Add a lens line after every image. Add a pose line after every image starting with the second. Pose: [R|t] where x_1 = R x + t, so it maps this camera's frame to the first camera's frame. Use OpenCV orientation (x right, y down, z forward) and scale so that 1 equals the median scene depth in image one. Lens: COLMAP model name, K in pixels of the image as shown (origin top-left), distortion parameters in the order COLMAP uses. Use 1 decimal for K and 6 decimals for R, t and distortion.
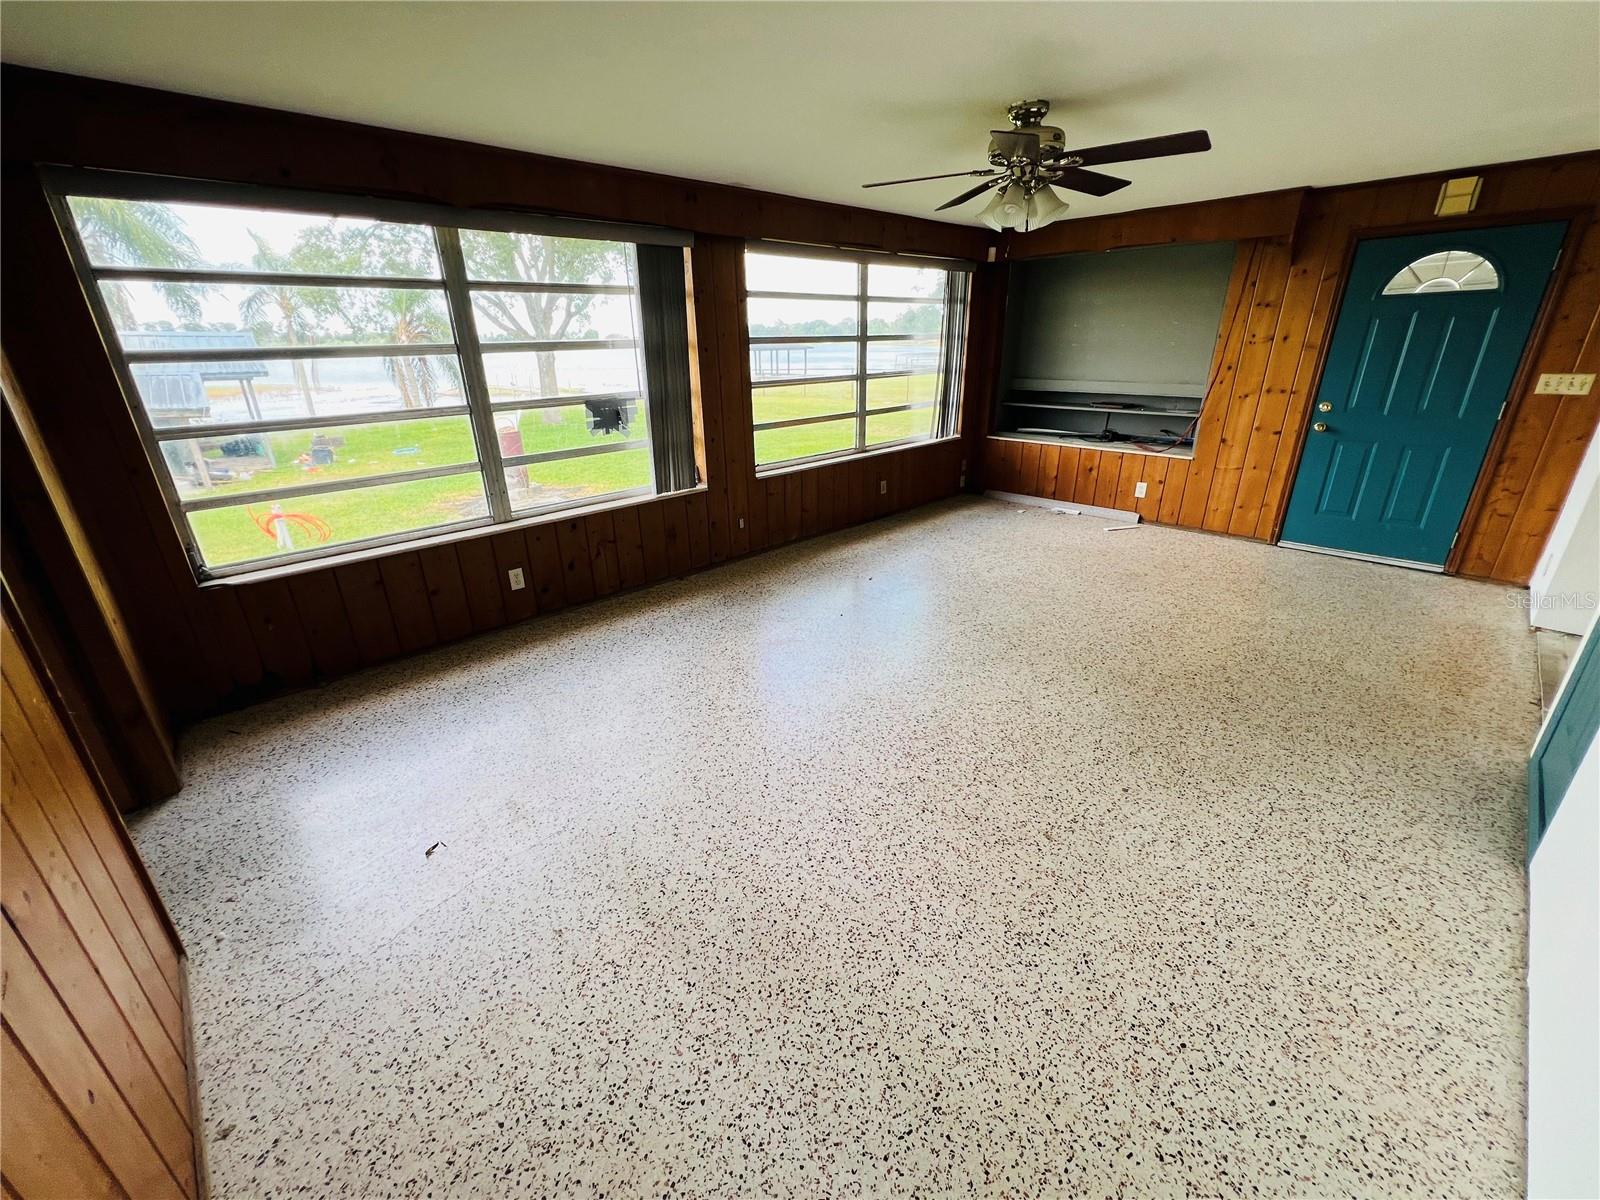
lens RADIAL K [[647.3, 0, 796.7], [0, 647.3, 588.0], [0, 0, 1]] dist [-0.032846, 0.007614]
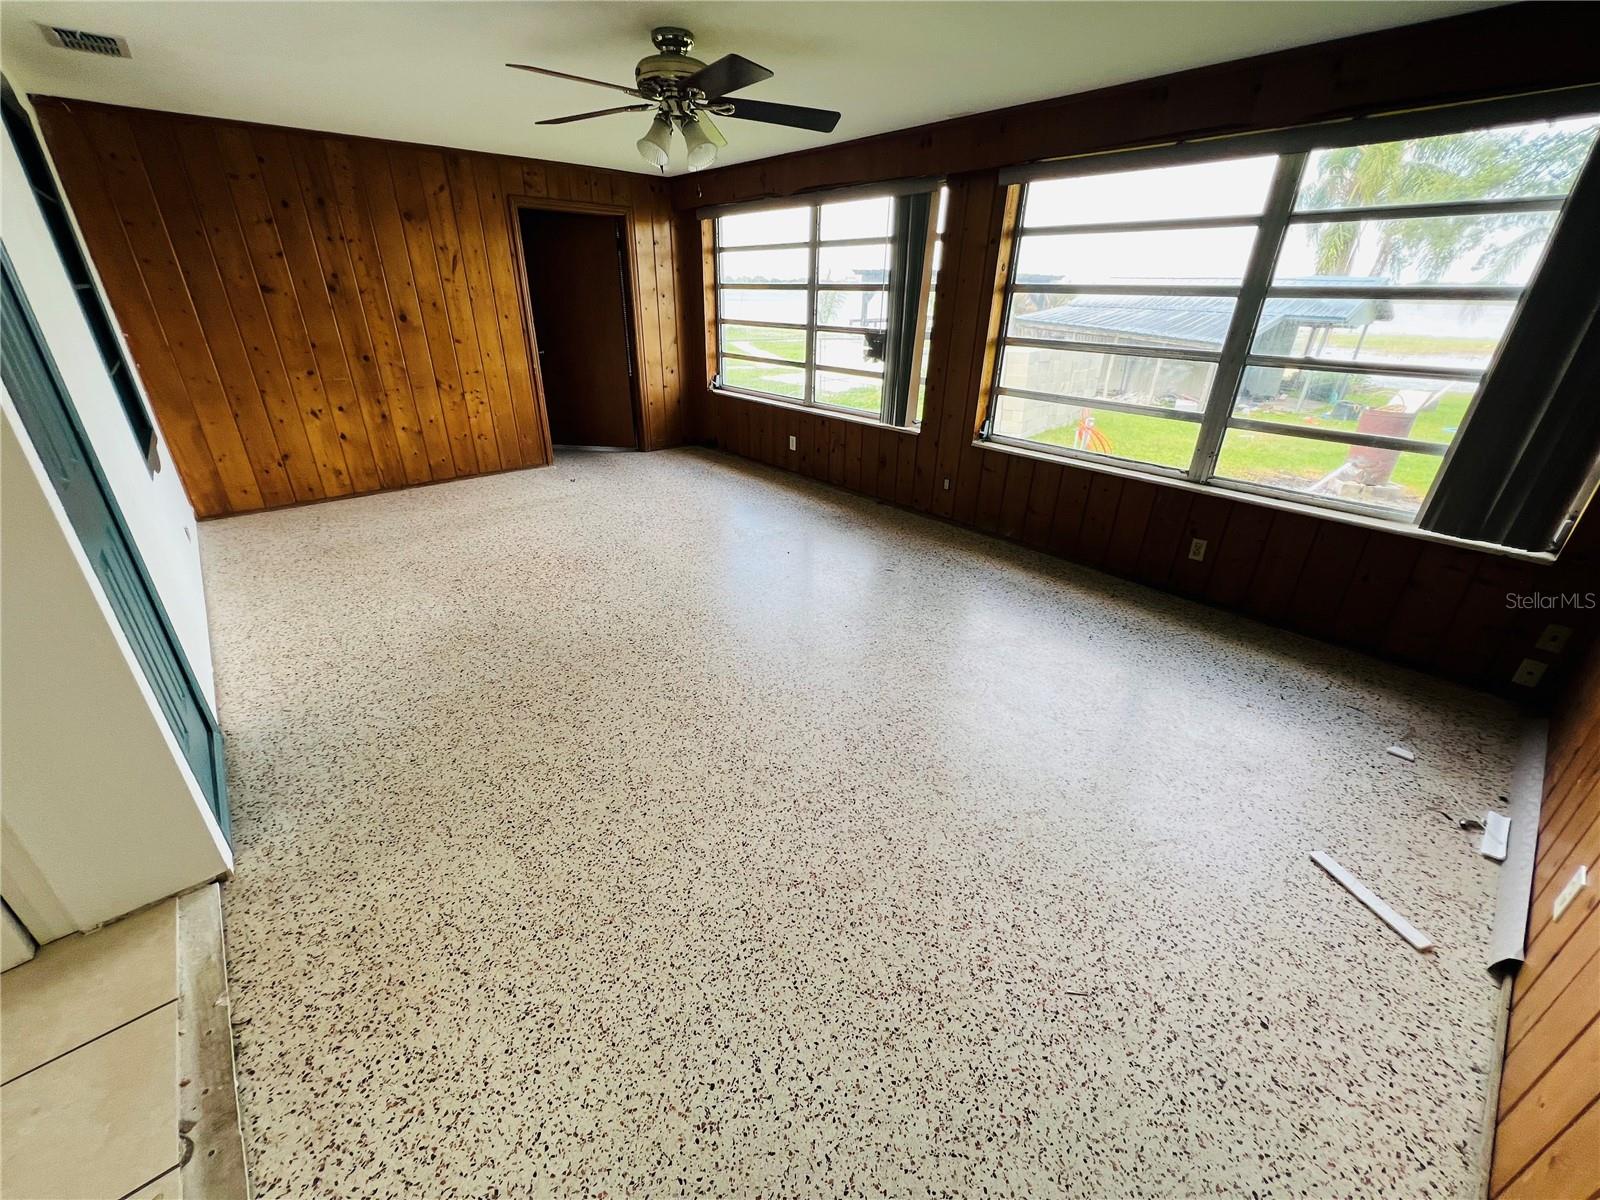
lens RADIAL K [[644.2, 0, 796.0], [0, 644.2, 597.7], [0, 0, 1]] dist [-0.001090, 0.001036]
pose [[-0.033573, 0.458011, -0.888313, 1.024711], [-0.363411, 0.822379, 0.437750, -0.359987], [0.931024, 0.337520, 0.138836, 0.859377]]
